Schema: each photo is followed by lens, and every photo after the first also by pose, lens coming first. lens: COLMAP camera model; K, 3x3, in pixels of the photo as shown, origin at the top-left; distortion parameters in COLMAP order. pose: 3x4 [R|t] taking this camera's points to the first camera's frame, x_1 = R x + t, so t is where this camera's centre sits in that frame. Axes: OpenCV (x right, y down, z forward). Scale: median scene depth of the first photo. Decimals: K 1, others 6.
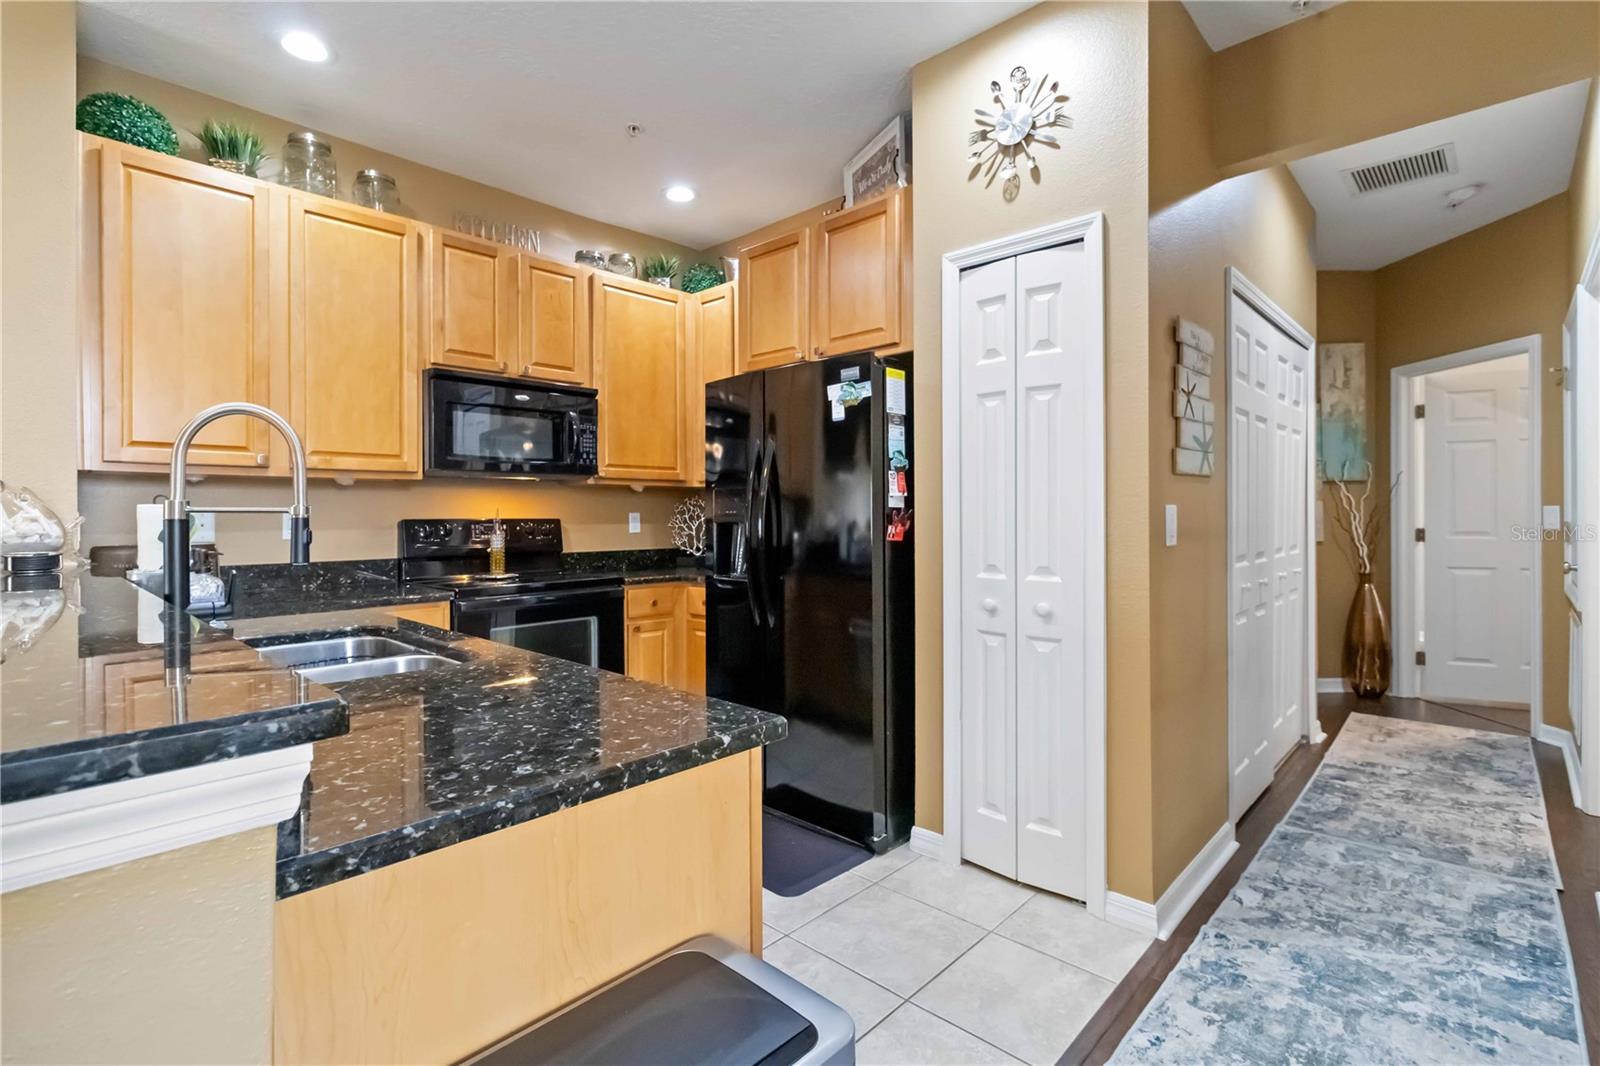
lens RADIAL K [[749.2, 0, 799.0], [0, 749.2, 514.7], [0, 0, 1]] dist [-0.000940, 0.001525]
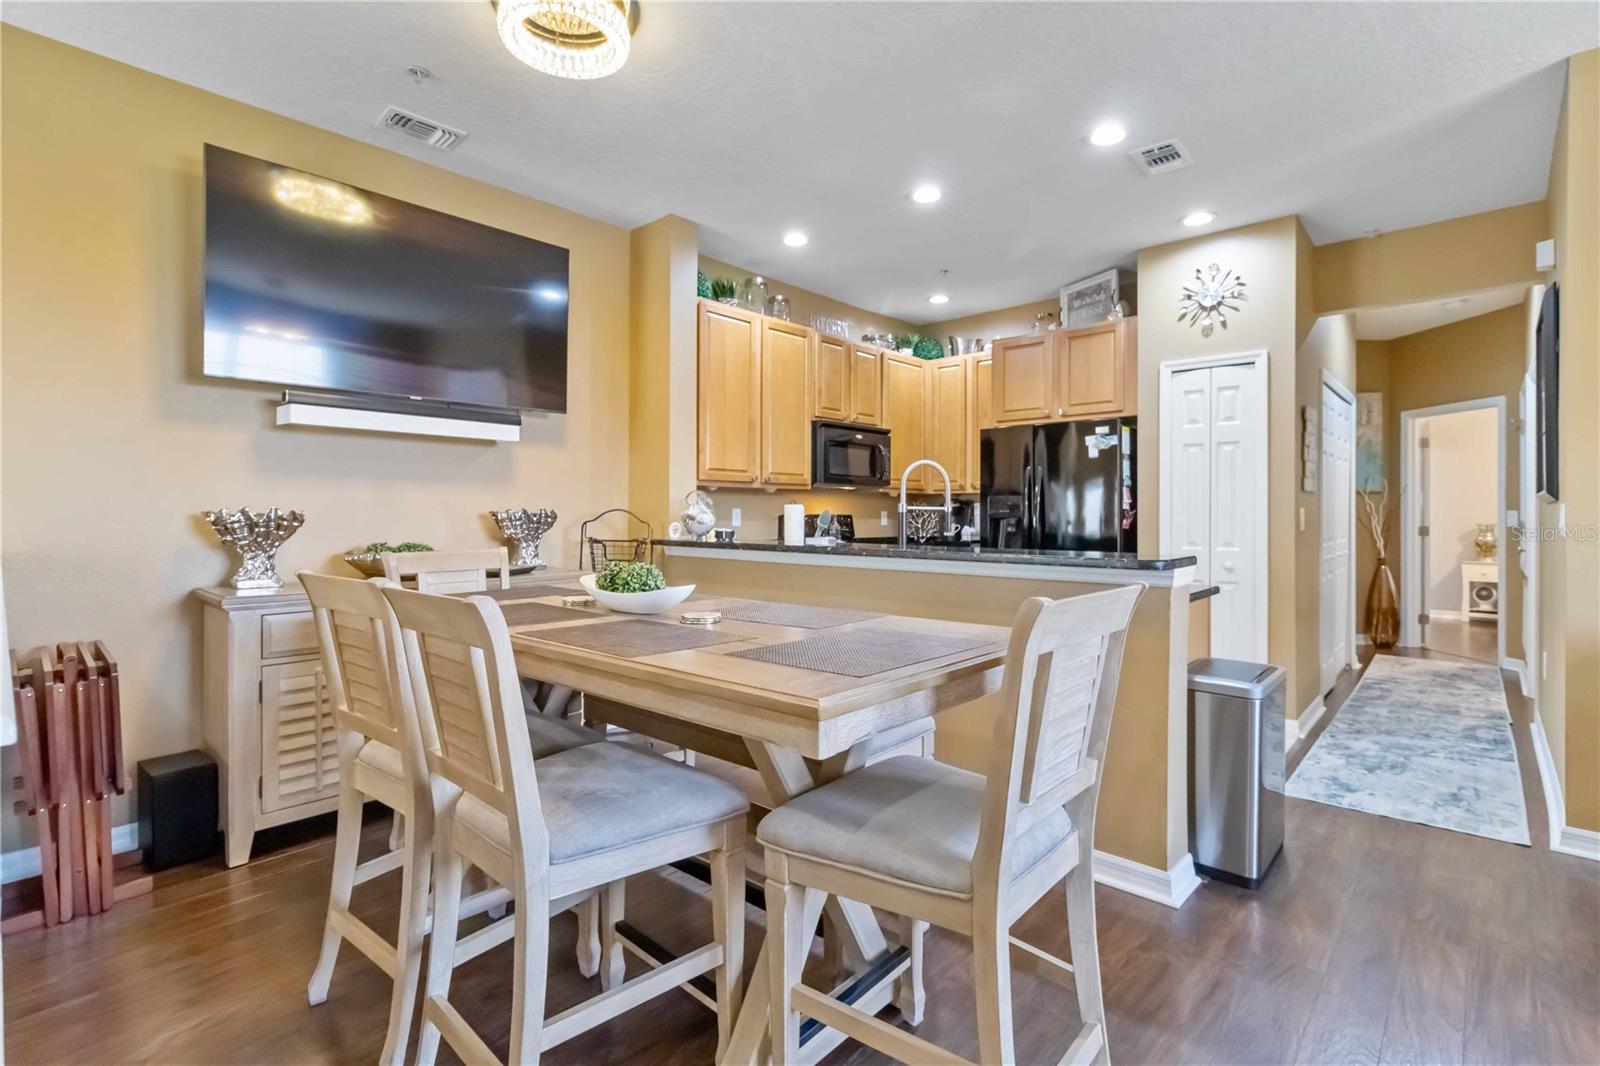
lens RADIAL K [[749.2, 0, 793.4], [0, 749.2, 512.4], [0, 0, 1]] dist [-0.000940, 0.001525]
pose [[0.999897, 0.006775, 0.012616, -0.596168], [-0.006725, 0.999969, -0.003990, 0.009420], [-0.012642, 0.003905, 0.999912, -0.632874]]
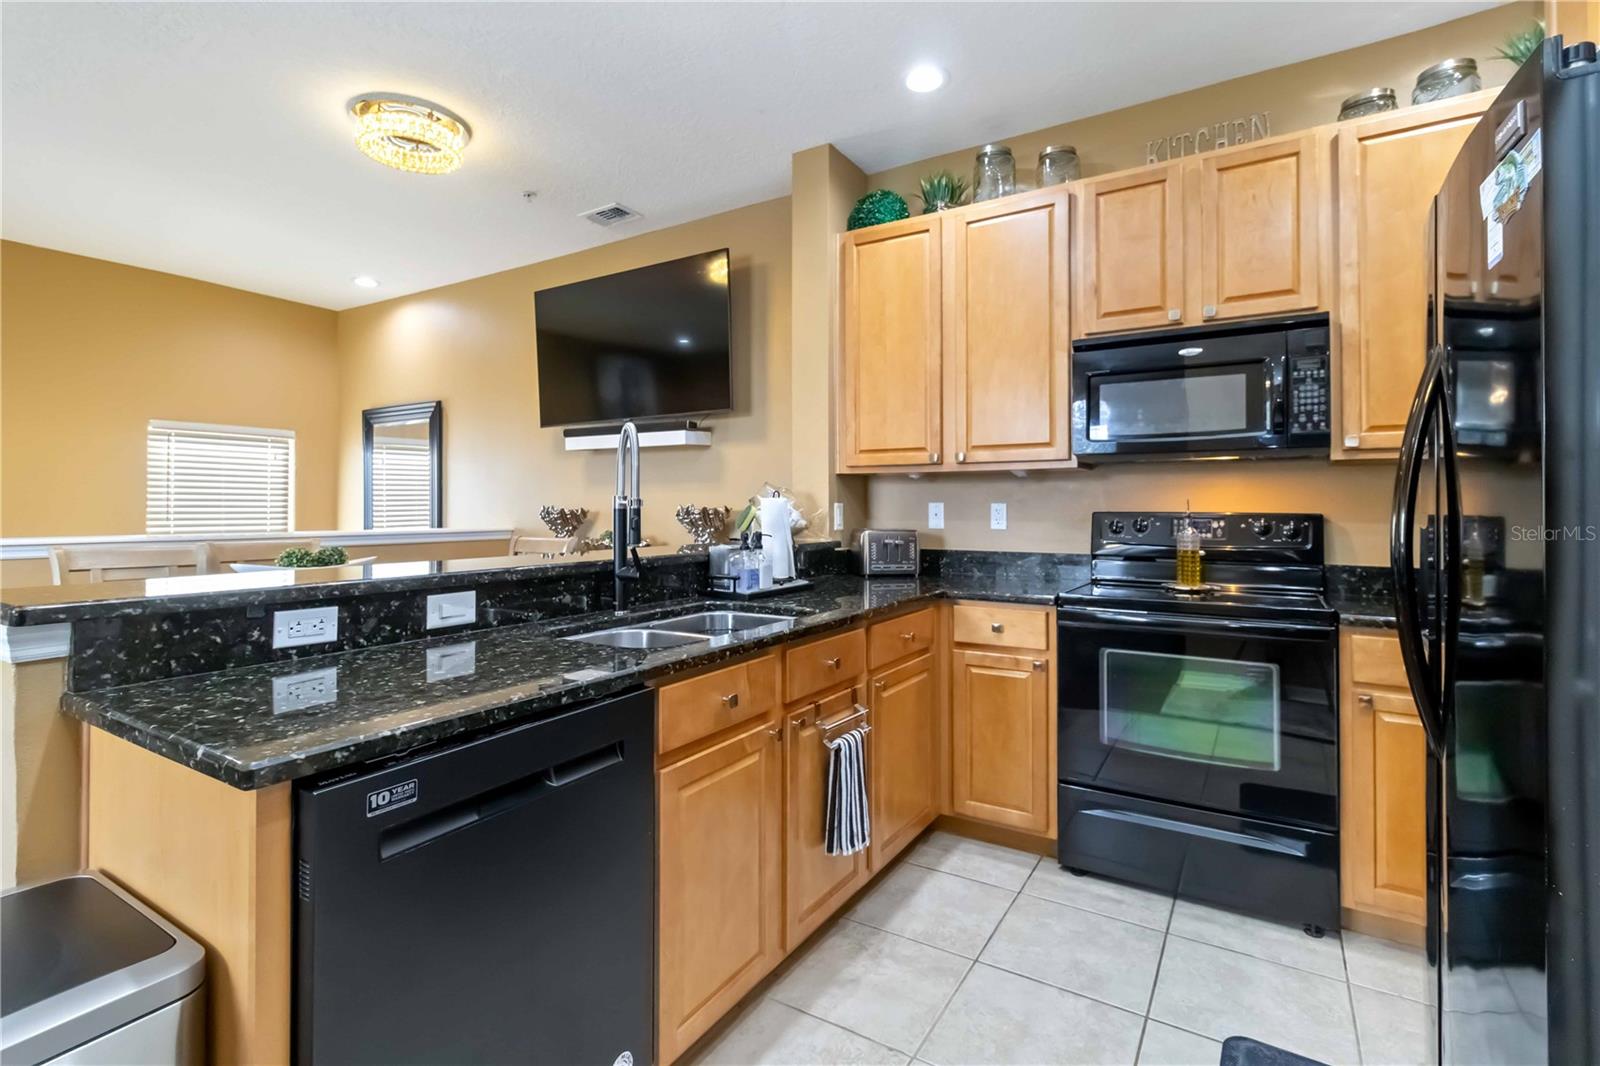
lens RADIAL K [[749.2, 0, 794.3], [0, 749.2, 497.7], [0, 0, 1]] dist [-0.000940, 0.001525]
pose [[0.190227, -0.006620, -0.981718, 0.329148], [-0.003781, 0.999965, -0.007475, -0.003108], [0.981733, 0.005134, 0.190196, 0.532638]]
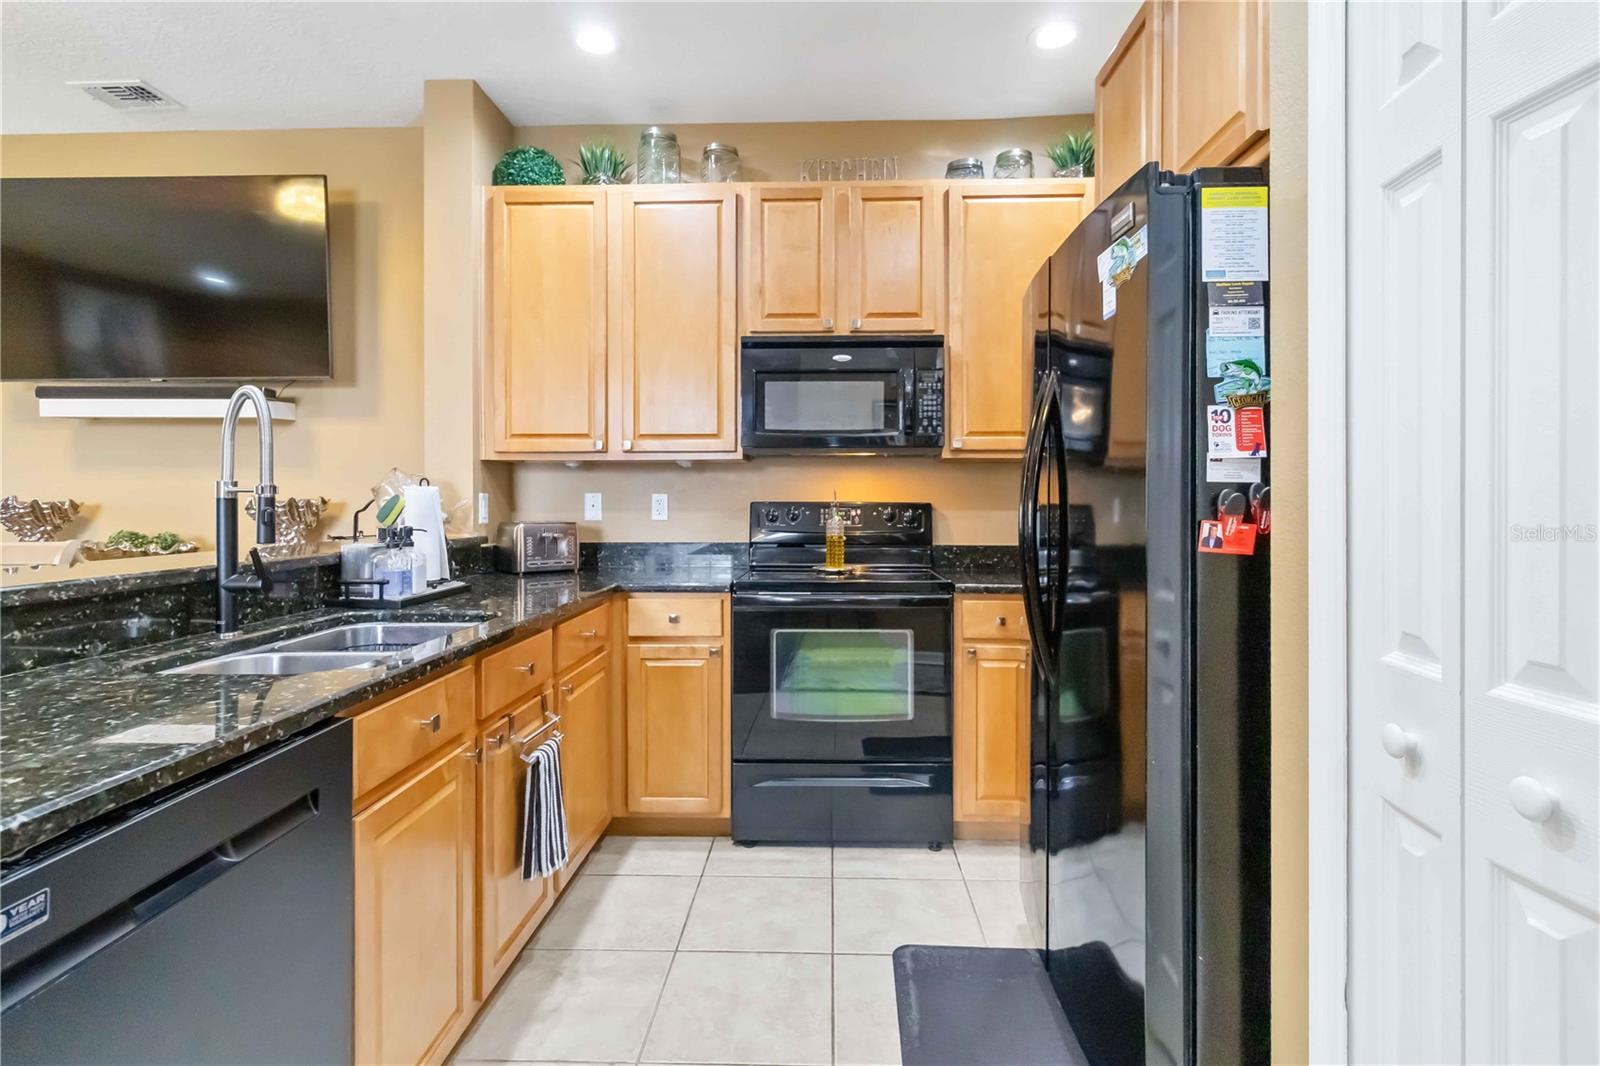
lens RADIAL K [[785.6, 0, 802.9], [0, 785.6, 501.1], [0, 0, 1]] dist [0.000595, 0.000849]
pose [[0.659556, 0.006137, -0.751630, 0.297826], [-0.004703, 0.999981, 0.004038, 0.000785], [0.751640, 0.000872, 0.659573, 0.441067]]
